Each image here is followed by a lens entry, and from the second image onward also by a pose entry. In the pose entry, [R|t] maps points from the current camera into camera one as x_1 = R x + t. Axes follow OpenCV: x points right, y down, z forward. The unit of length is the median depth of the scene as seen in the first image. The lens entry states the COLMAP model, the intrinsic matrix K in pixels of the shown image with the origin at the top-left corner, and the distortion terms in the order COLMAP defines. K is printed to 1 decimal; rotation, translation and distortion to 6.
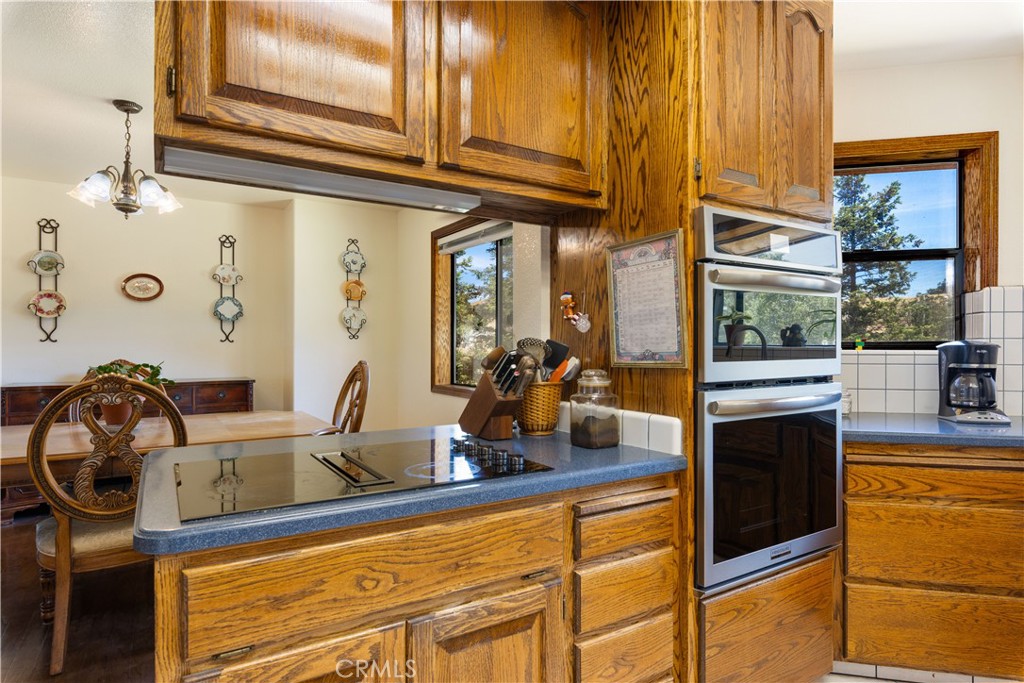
lens RADIAL K [[568.4, 0, 512.0], [0, 568.4, 341.5], [0, 0, 1]] dist [0.000261, 0.000033]
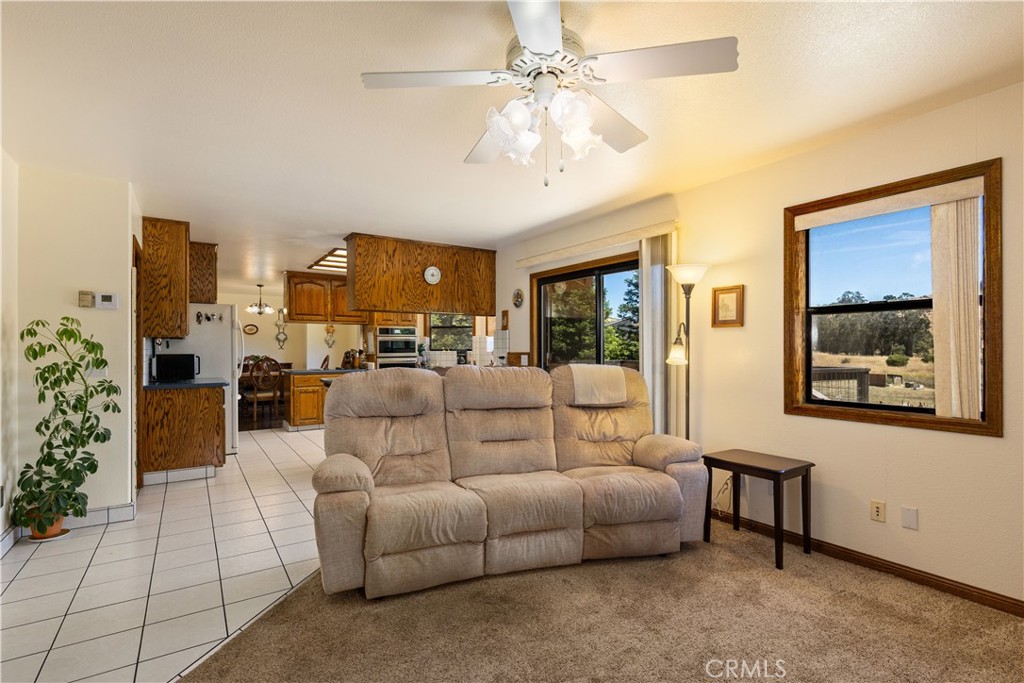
lens RADIAL K [[487.8, 0, 511.9], [0, 487.8, 350.7], [0, 0, 1]] dist [0.000527, 0.000133]
pose [[0.999601, -0.002467, 0.028153, 0.749257], [0.002220, 0.999959, 0.008799, -0.014621], [-0.028174, -0.008733, 0.999565, -1.919311]]
